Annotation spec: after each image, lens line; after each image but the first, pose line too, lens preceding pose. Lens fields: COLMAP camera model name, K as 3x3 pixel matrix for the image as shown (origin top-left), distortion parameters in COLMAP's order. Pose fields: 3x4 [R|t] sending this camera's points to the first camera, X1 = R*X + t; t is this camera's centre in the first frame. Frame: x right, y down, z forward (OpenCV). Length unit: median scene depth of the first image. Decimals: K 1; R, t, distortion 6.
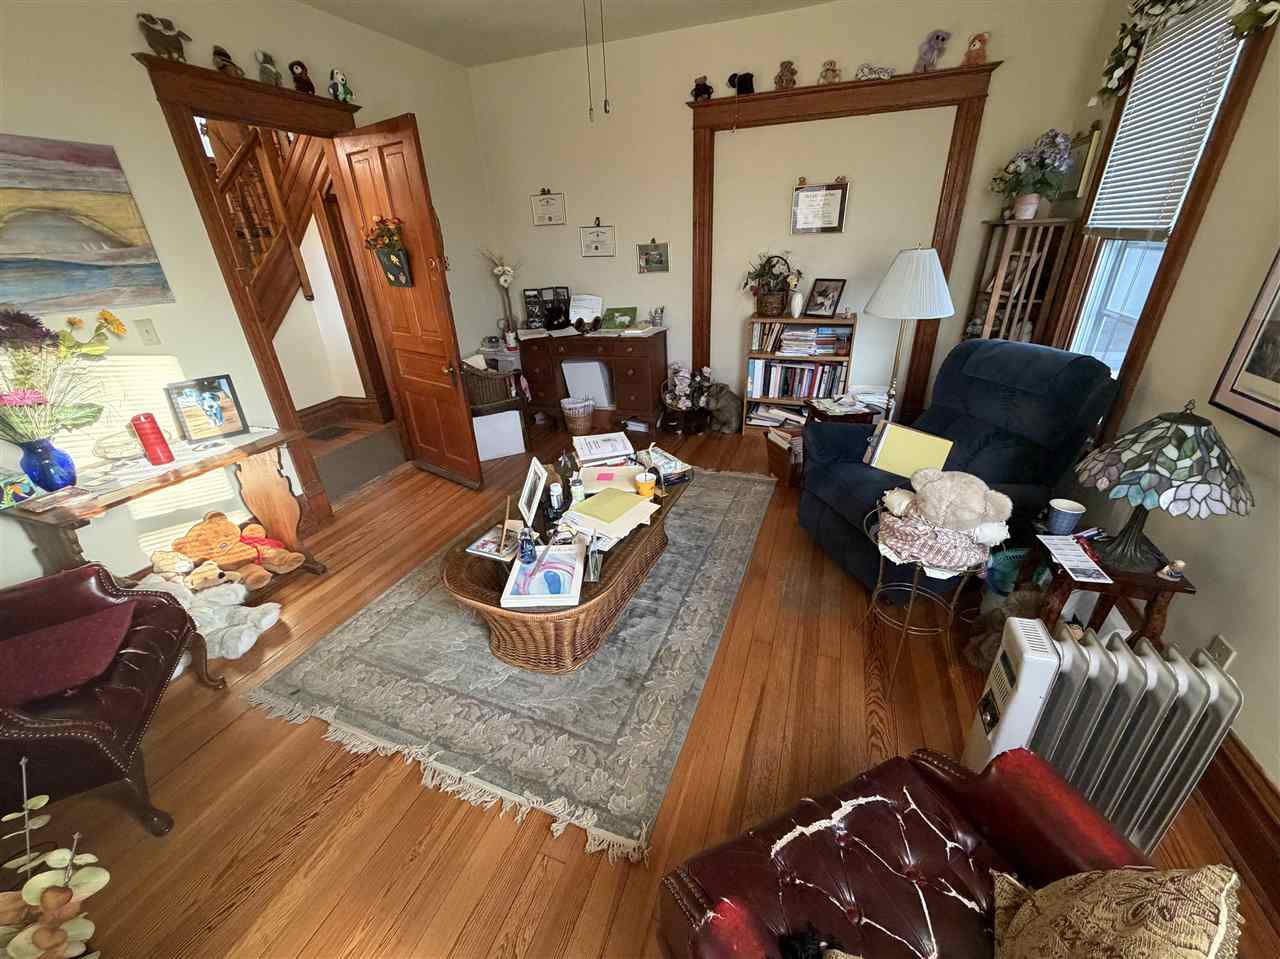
lens RADIAL K [[510.7, 0, 642.6], [0, 510.7, 475.7], [0, 0, 1]] dist [-0.001272, -0.000456]
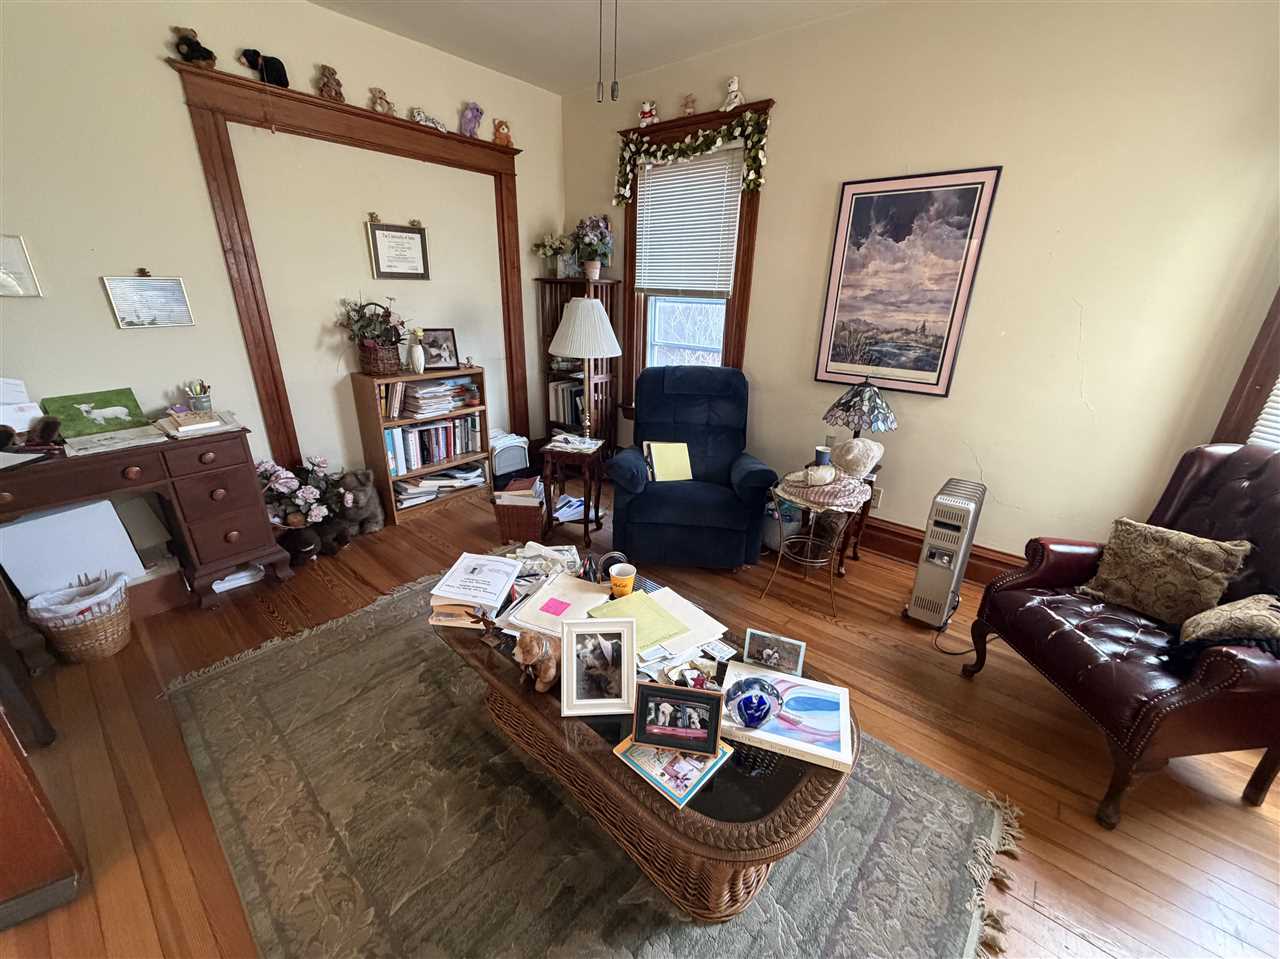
lens RADIAL K [[510.7, 0, 641.7], [0, 510.7, 480.8], [0, 0, 1]] dist [-0.001272, -0.000456]
pose [[0.338728, -0.289190, 0.895339, -0.402808], [0.364162, 0.917724, 0.158648, -0.145097], [-0.867553, 0.272310, 0.416171, 0.370741]]
